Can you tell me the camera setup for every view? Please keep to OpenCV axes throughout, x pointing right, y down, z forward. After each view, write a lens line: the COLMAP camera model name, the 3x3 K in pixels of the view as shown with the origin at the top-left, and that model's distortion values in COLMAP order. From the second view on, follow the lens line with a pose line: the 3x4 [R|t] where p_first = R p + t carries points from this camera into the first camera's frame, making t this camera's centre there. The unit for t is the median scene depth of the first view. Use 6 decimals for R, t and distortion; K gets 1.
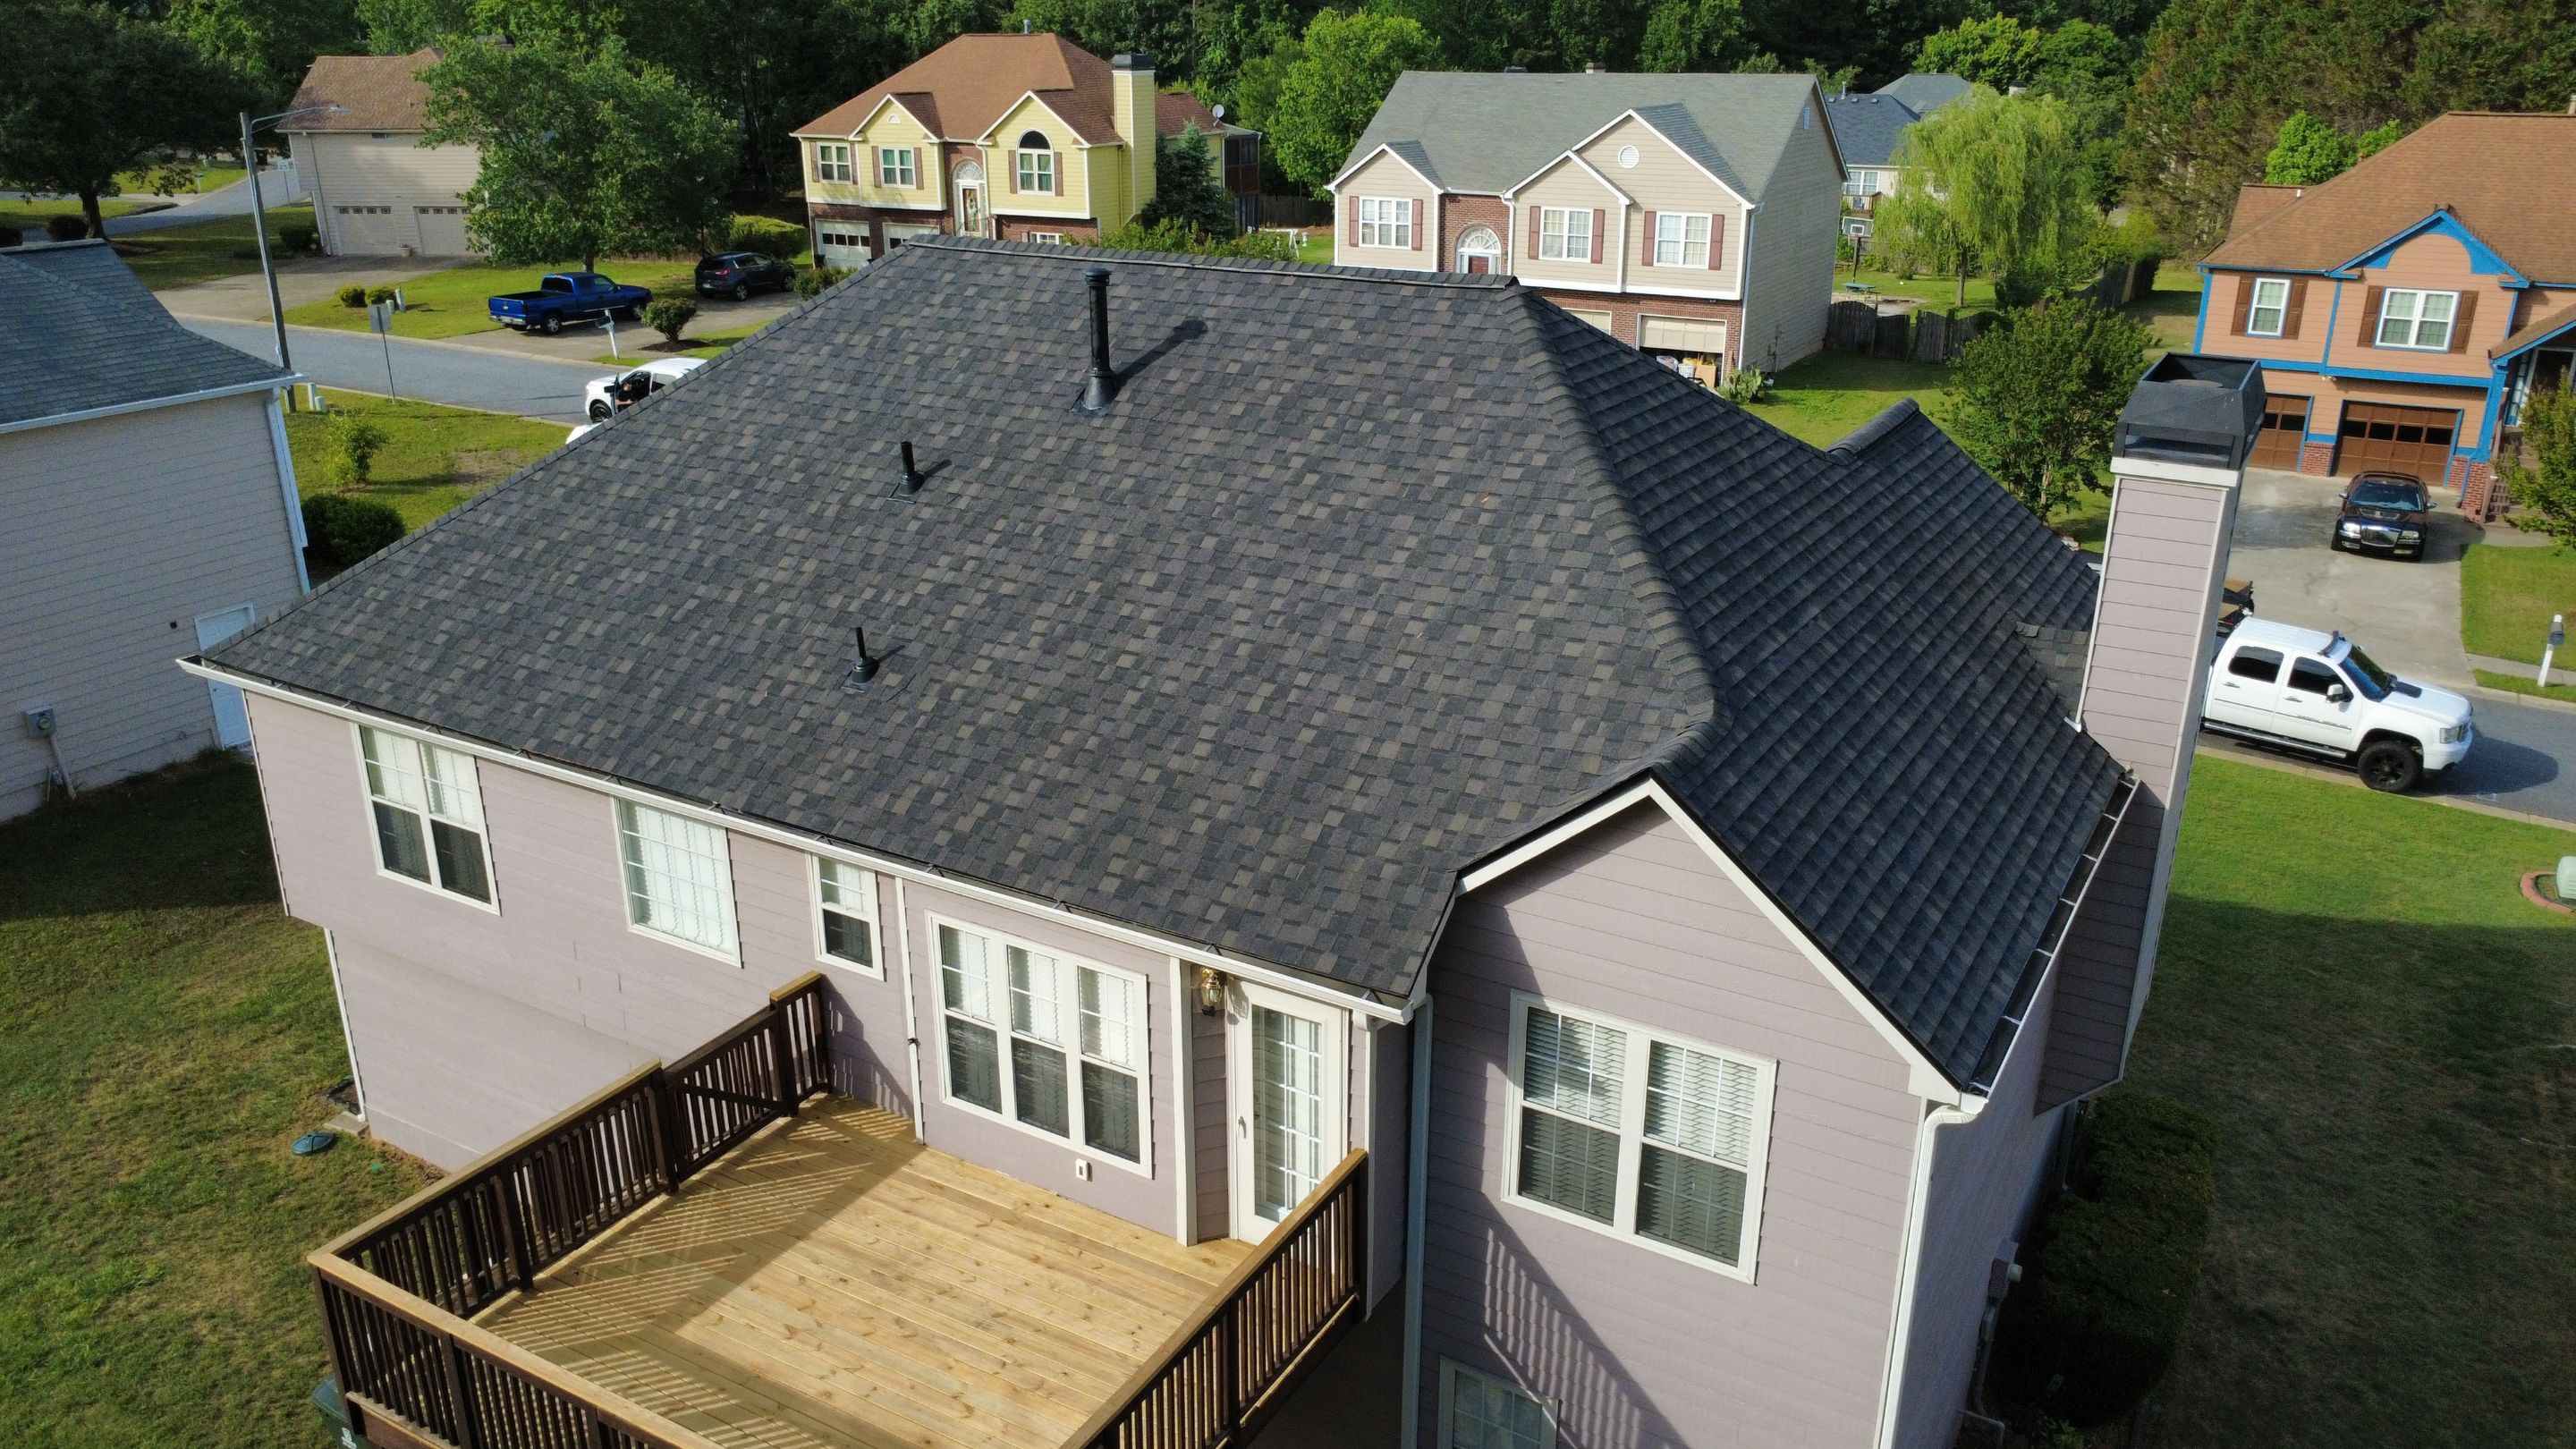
lens RADIAL K [[1878.4, 0, 1285.9], [0, 1878.4, 726.0], [0, 0, 1]] dist [-0.000427, 0.002816]
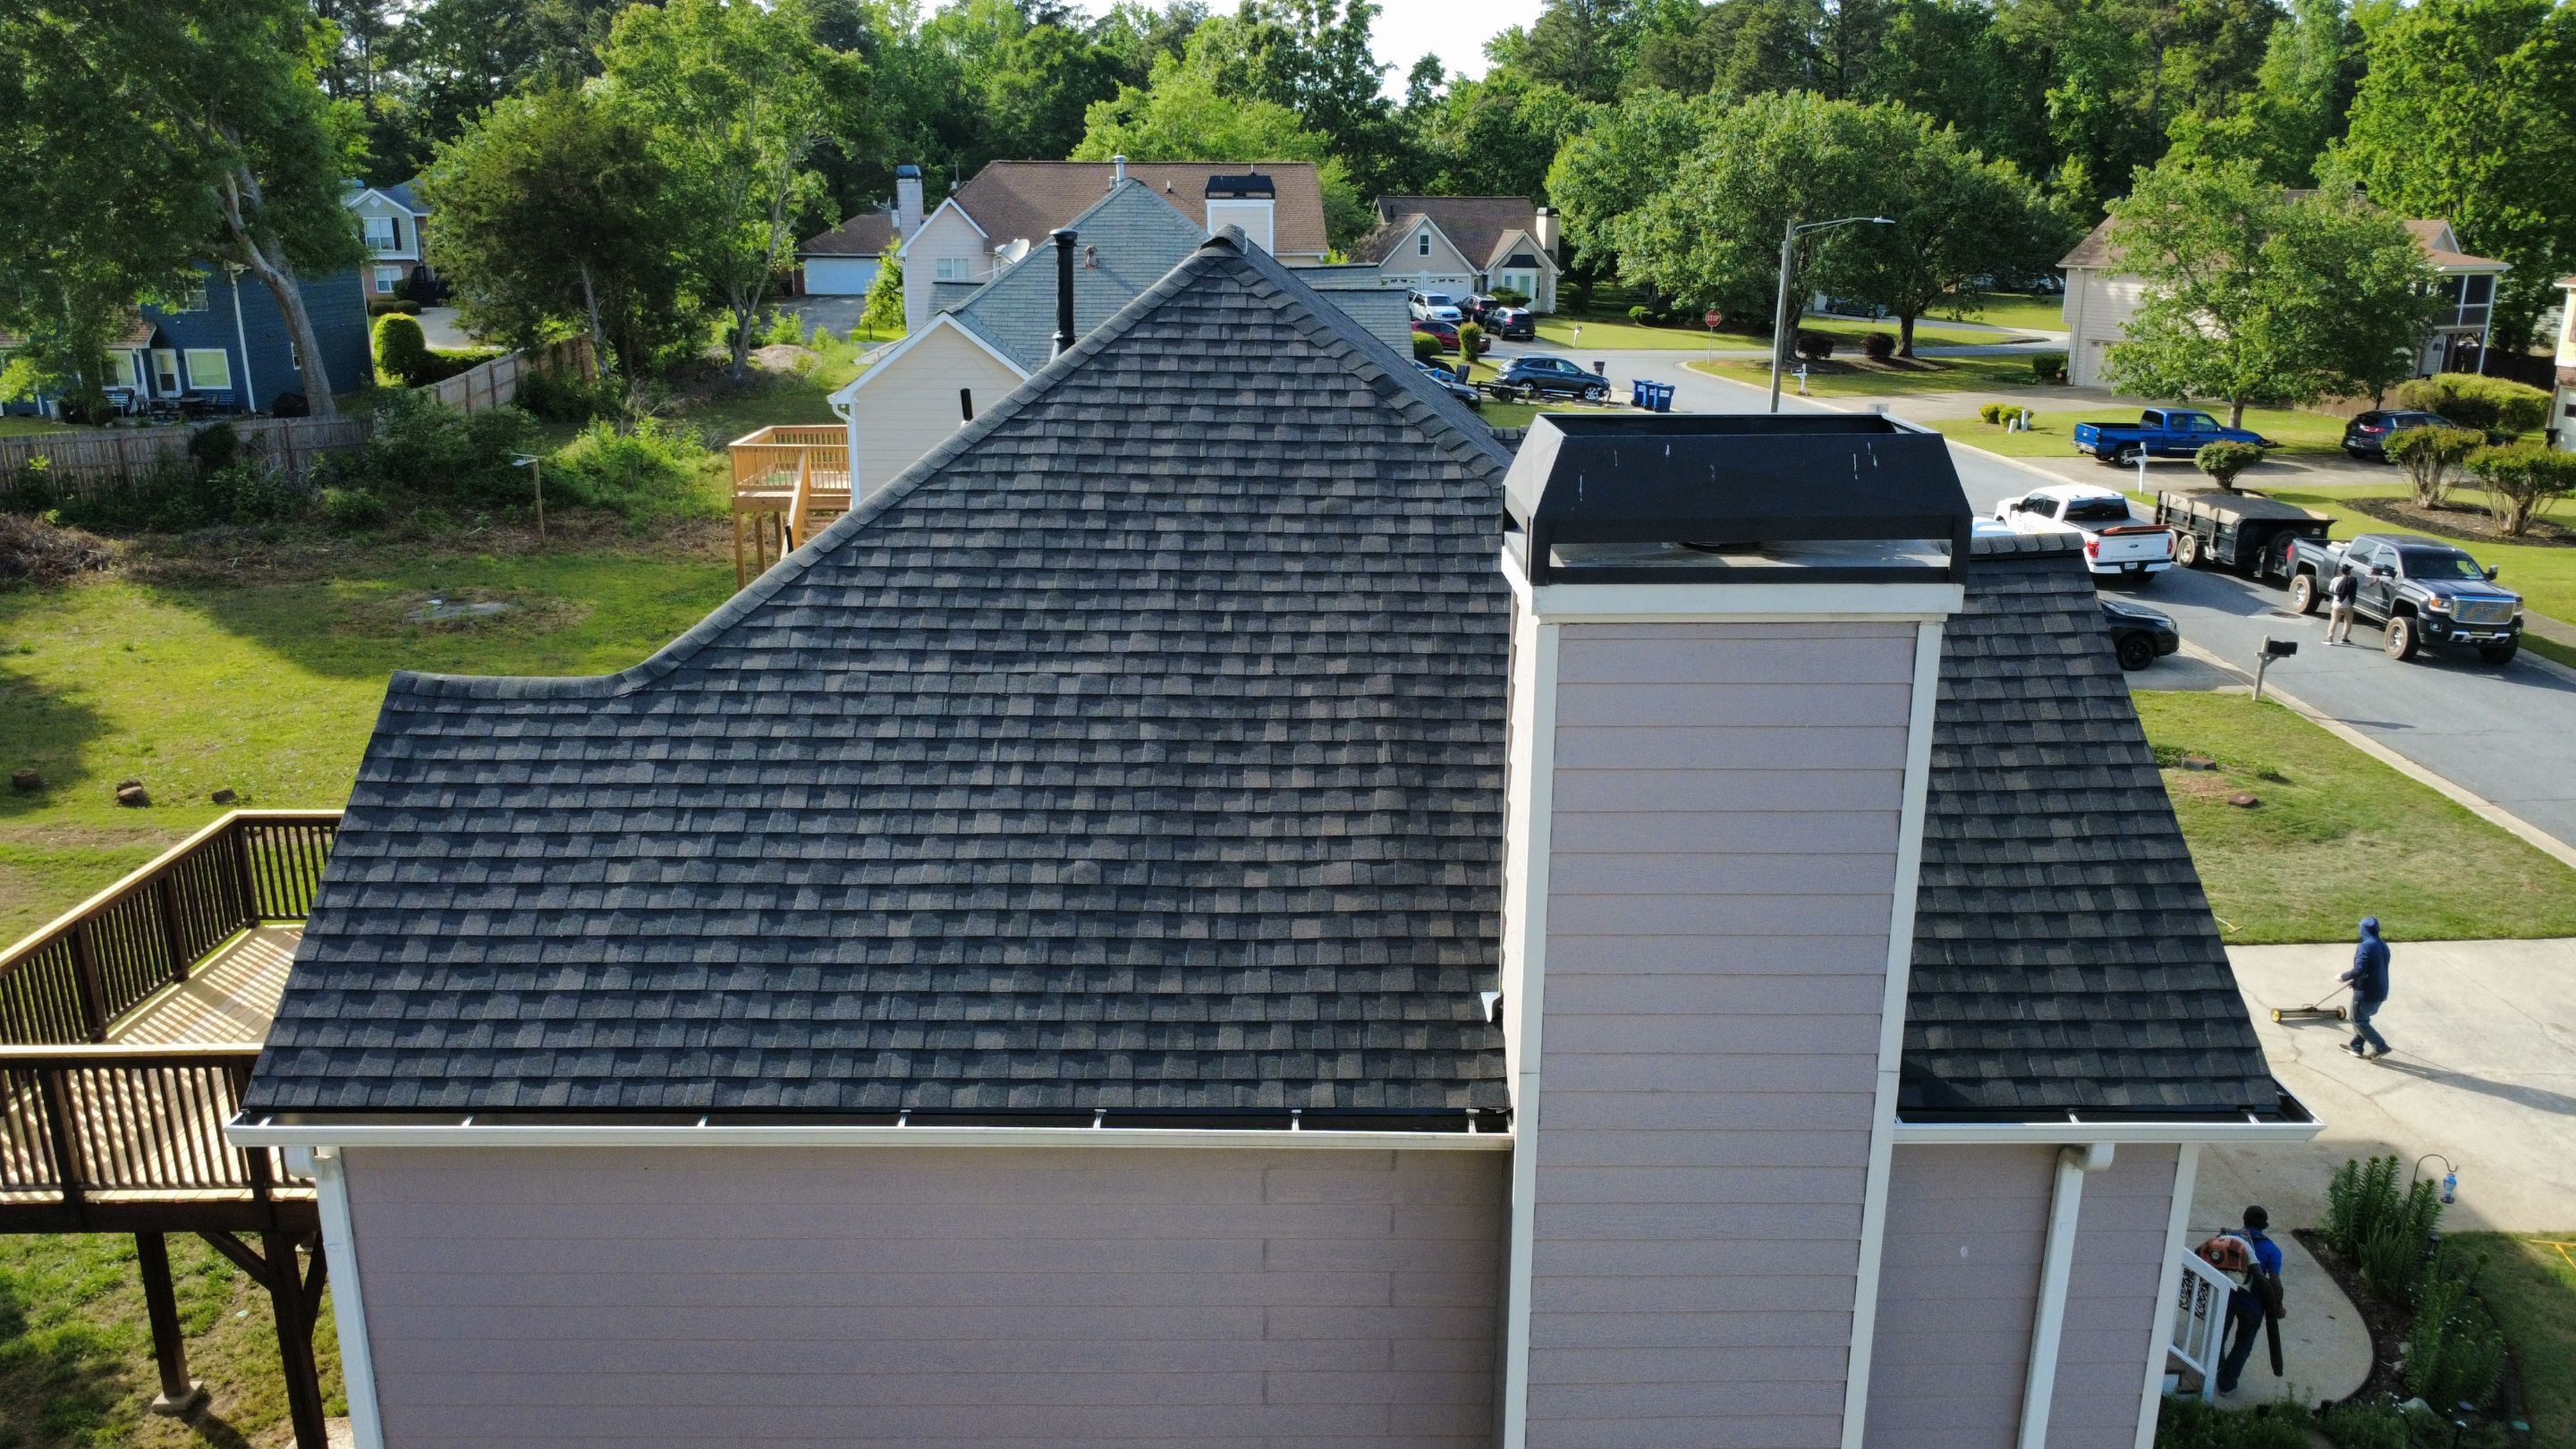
lens RADIAL K [[1878.4, 0, 1285.9], [0, 1878.4, 726.0], [0, 0, 1]] dist [-0.000427, 0.002816]
pose [[0.528718, 0.230991, -0.816762, 0.892236], [-0.301243, 0.950683, 0.073860, -0.113630], [0.793543, 0.206992, 0.572227, 0.636697]]
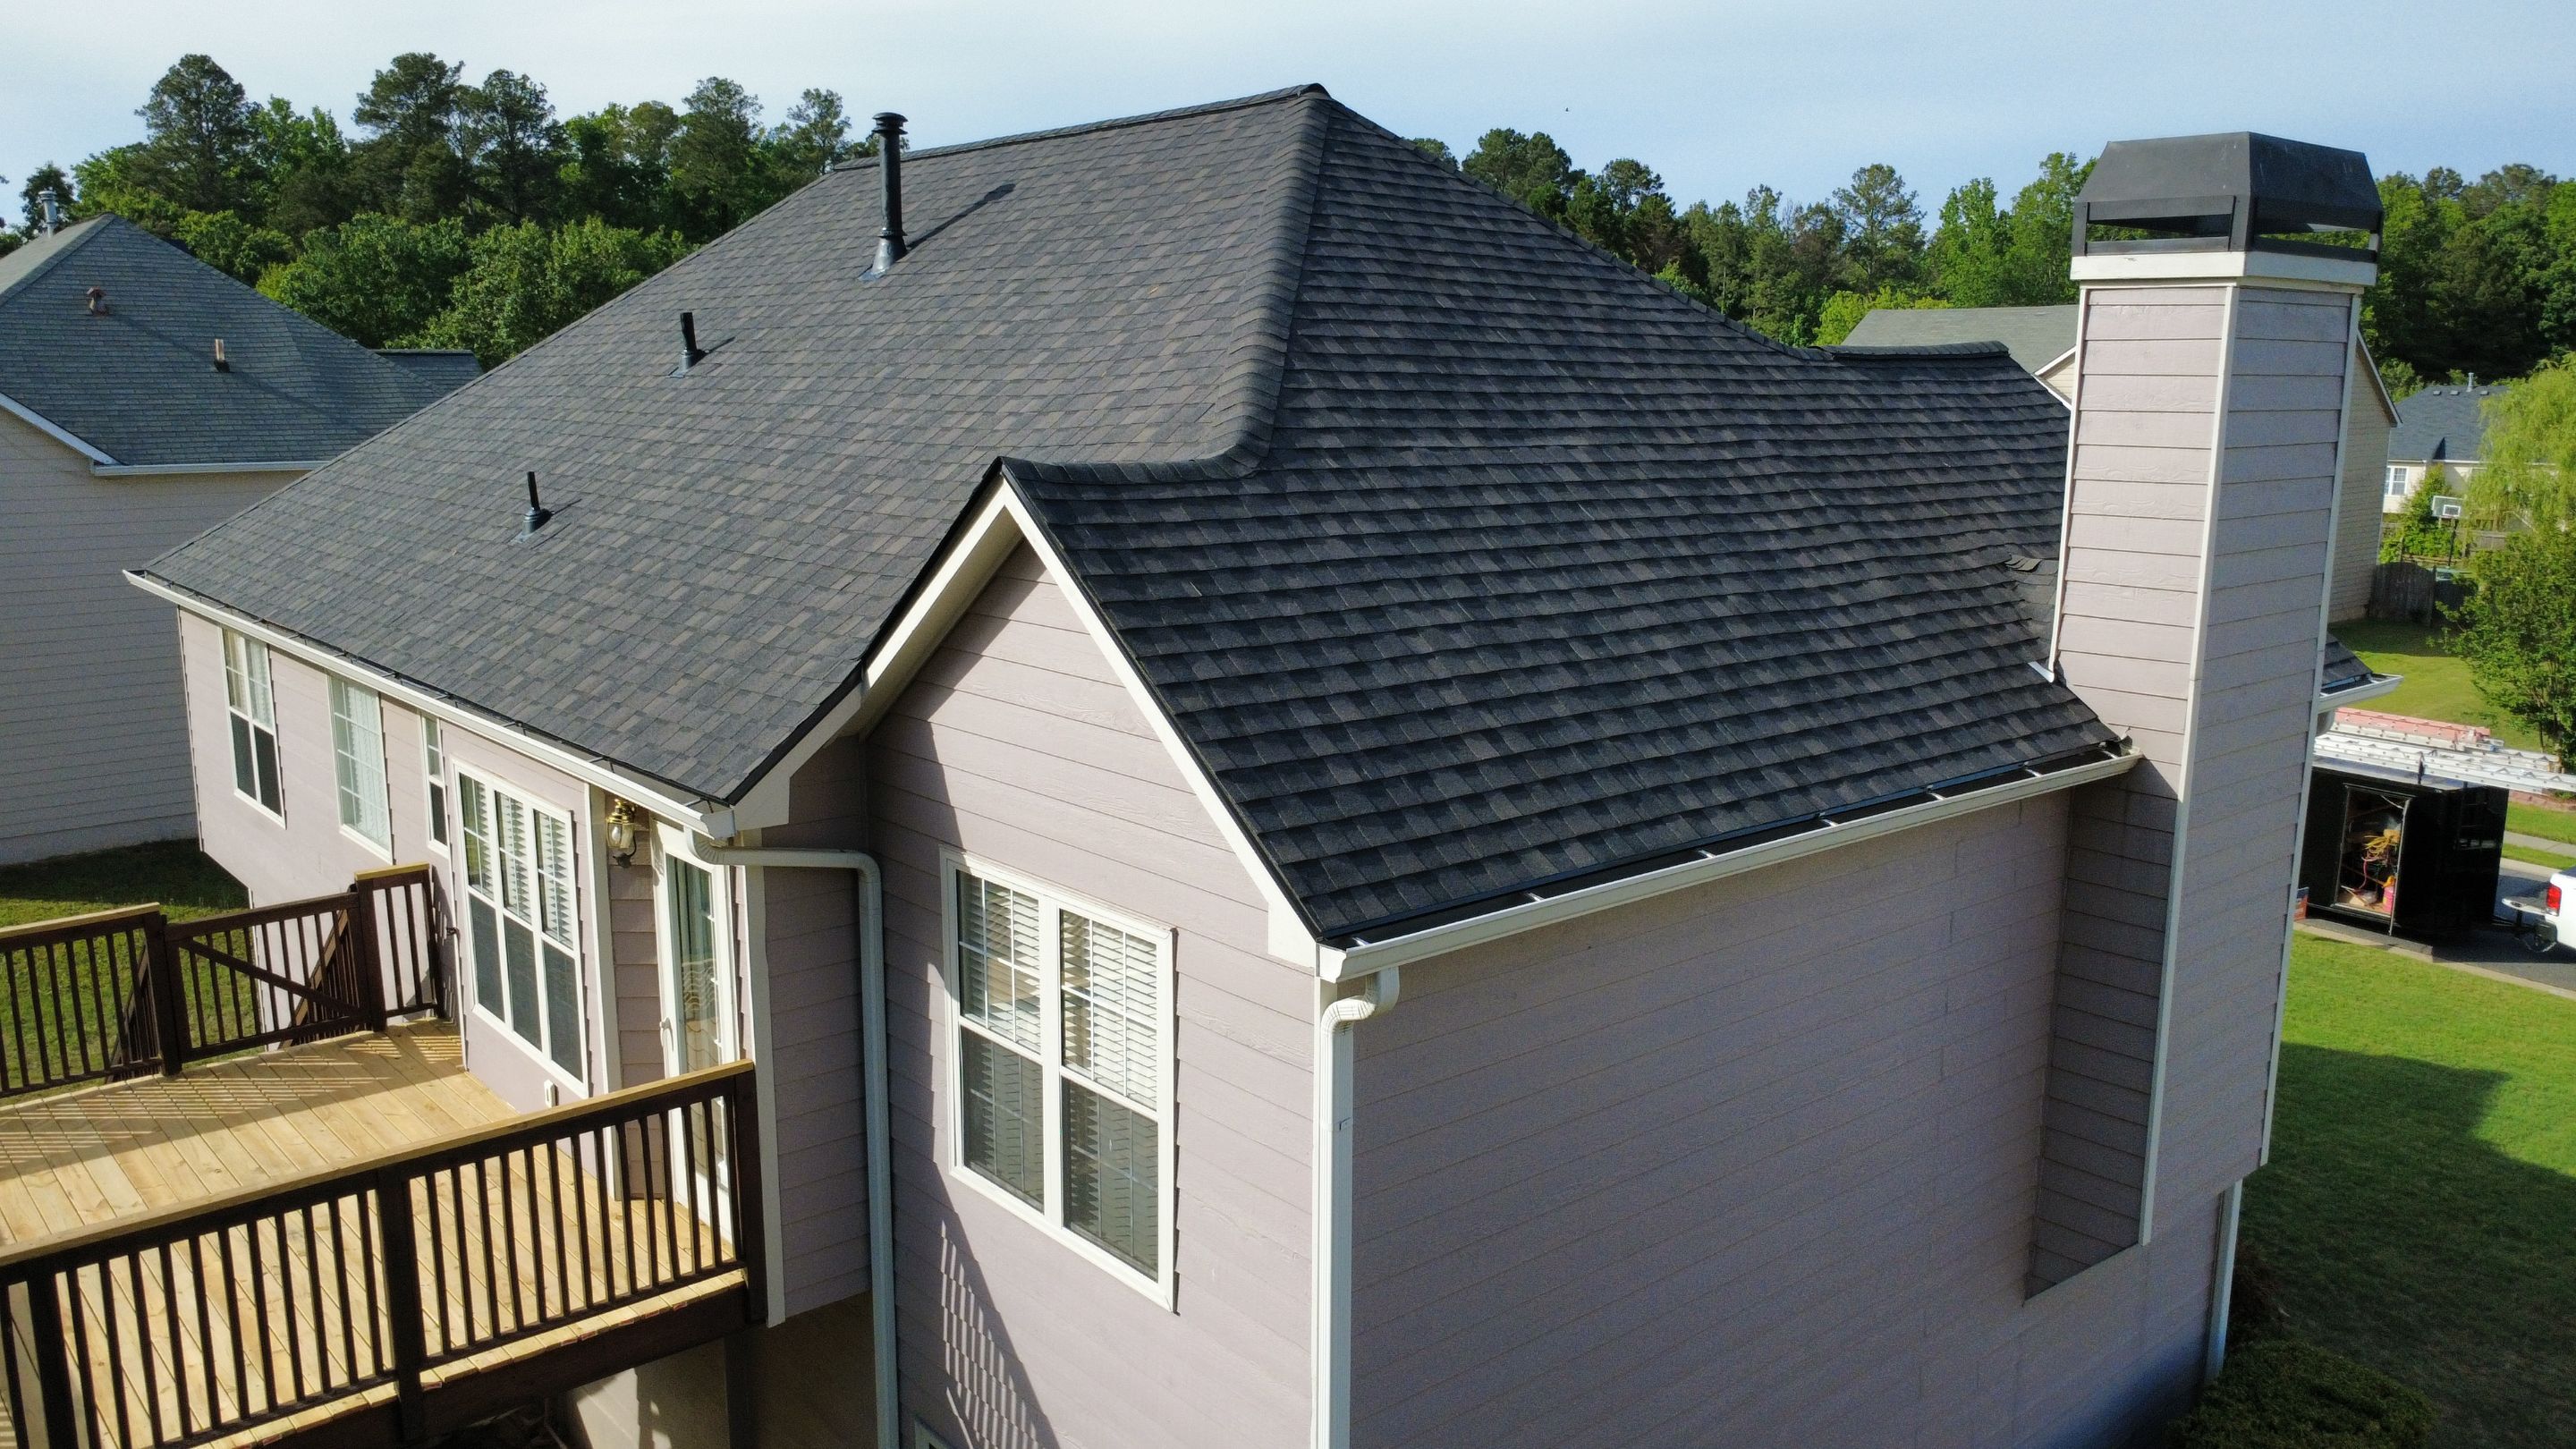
lens RADIAL K [[1878.4, 0, 1285.9], [0, 1878.4, 726.0], [0, 0, 1]] dist [-0.000427, 0.002816]
pose [[0.949982, 0.061941, -0.306101, 0.391496], [-0.113942, 0.981315, -0.155044, 0.163261], [0.290778, 0.182167, 0.939289, 0.311106]]
